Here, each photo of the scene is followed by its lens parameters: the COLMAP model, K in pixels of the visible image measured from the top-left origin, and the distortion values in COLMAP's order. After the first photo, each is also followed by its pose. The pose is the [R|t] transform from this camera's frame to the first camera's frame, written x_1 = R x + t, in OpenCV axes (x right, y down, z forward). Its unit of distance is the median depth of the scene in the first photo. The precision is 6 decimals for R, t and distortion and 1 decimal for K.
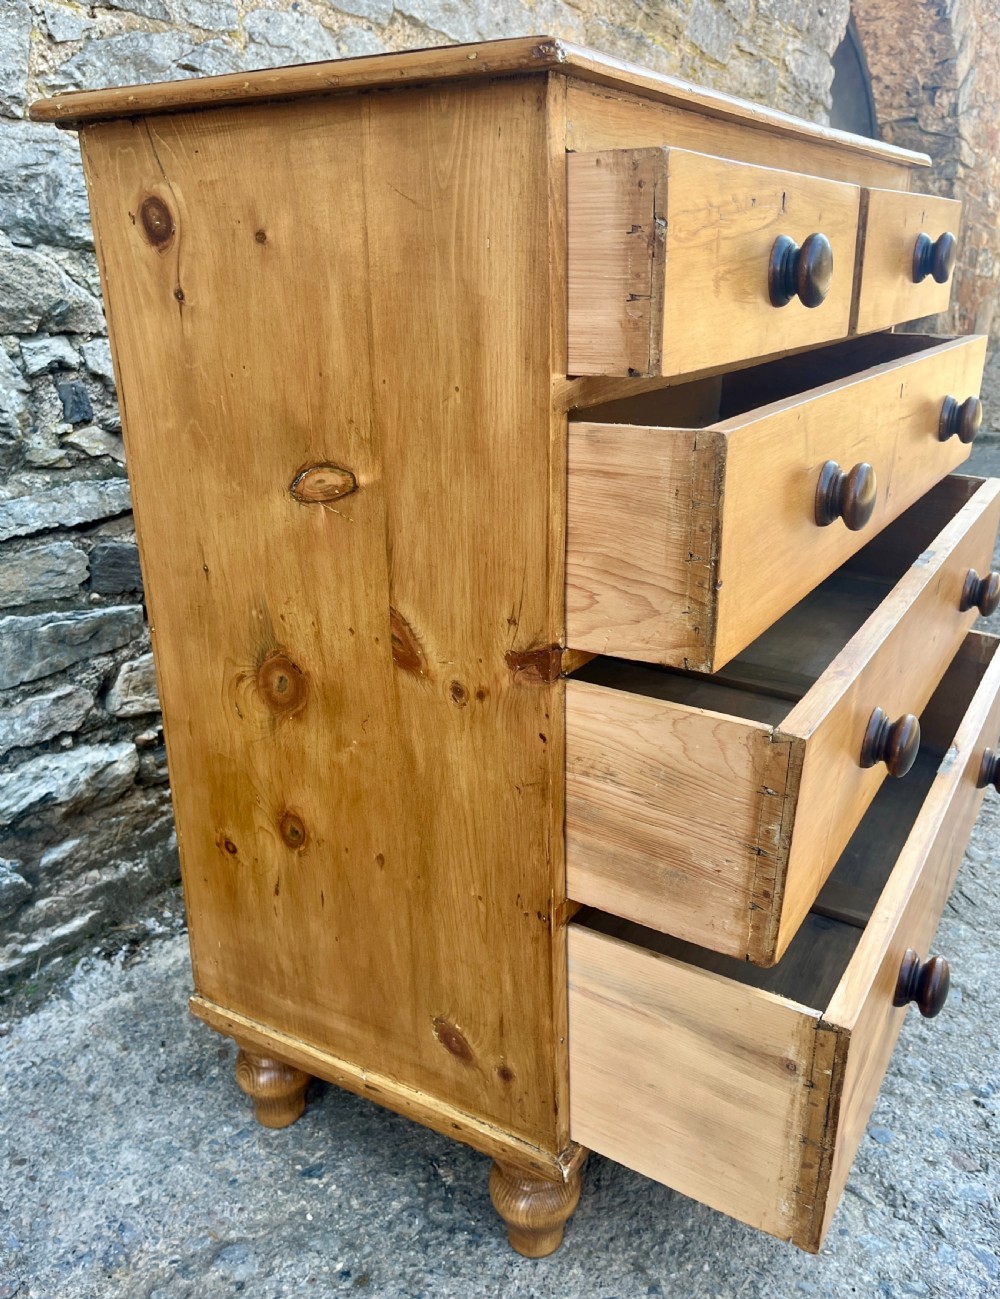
lens RADIAL K [[1081.4, 0, 505.6], [0, 1081.4, 634.8], [0, 0, 1]] dist [0.076978, -0.106240]
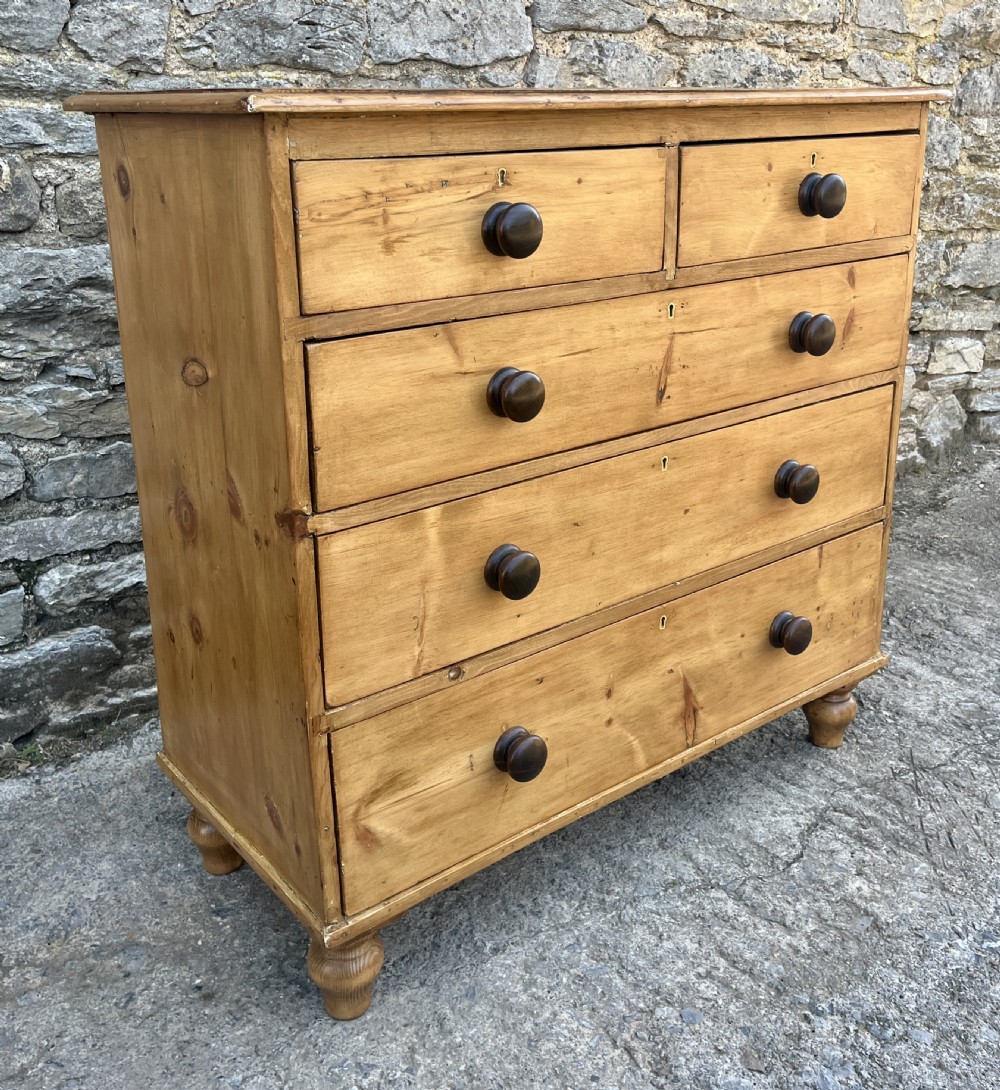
lens RADIAL K [[1145.5, 0, 482.8], [0, 1145.5, 428.8], [0, 0, 1]] dist [0.033171, 0.000000]
pose [[0.931045, 0.104348, -0.349665, 0.478202], [-0.122033, 0.992106, -0.028866, -0.050657], [0.343893, 0.069546, 0.936430, -0.156368]]
